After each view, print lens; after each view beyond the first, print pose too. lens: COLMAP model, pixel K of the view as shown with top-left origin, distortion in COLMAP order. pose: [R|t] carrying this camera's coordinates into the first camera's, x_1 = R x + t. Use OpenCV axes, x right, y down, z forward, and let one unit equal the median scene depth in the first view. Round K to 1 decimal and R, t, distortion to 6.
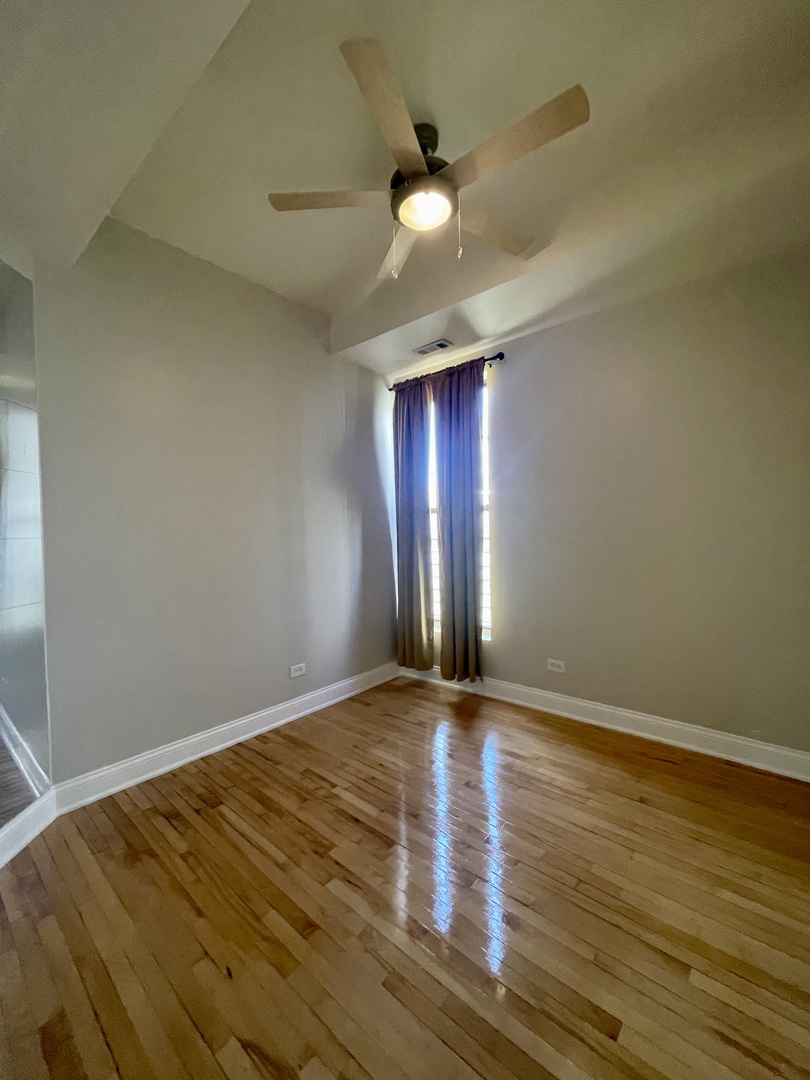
lens RADIAL K [[434.4, 0, 409.9], [0, 434.4, 538.0], [0, 0, 1]] dist [-0.003636, 0.000256]
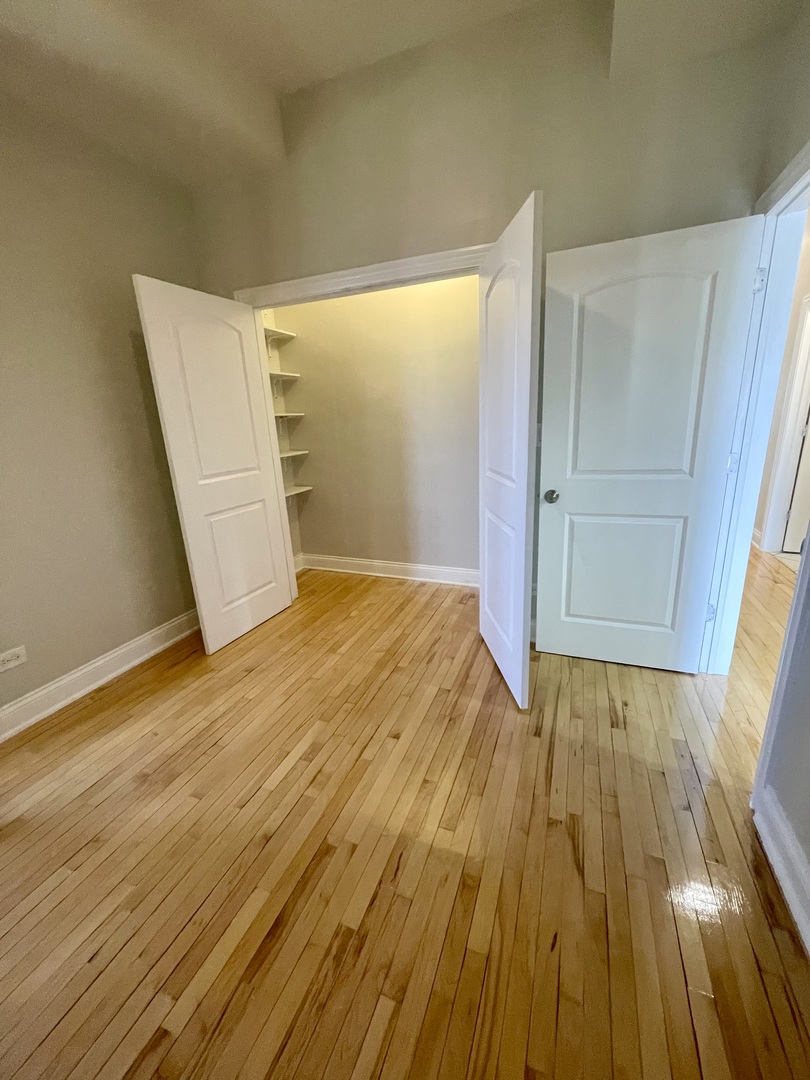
lens RADIAL K [[434.4, 0, 409.9], [0, 434.4, 538.0], [0, 0, 1]] dist [-0.003636, 0.000256]
pose [[-0.331389, -0.217885, 0.917991, -0.686346], [0.070006, 0.964609, 0.254221, 0.002339], [-0.940894, 0.148511, -0.304407, 1.038790]]
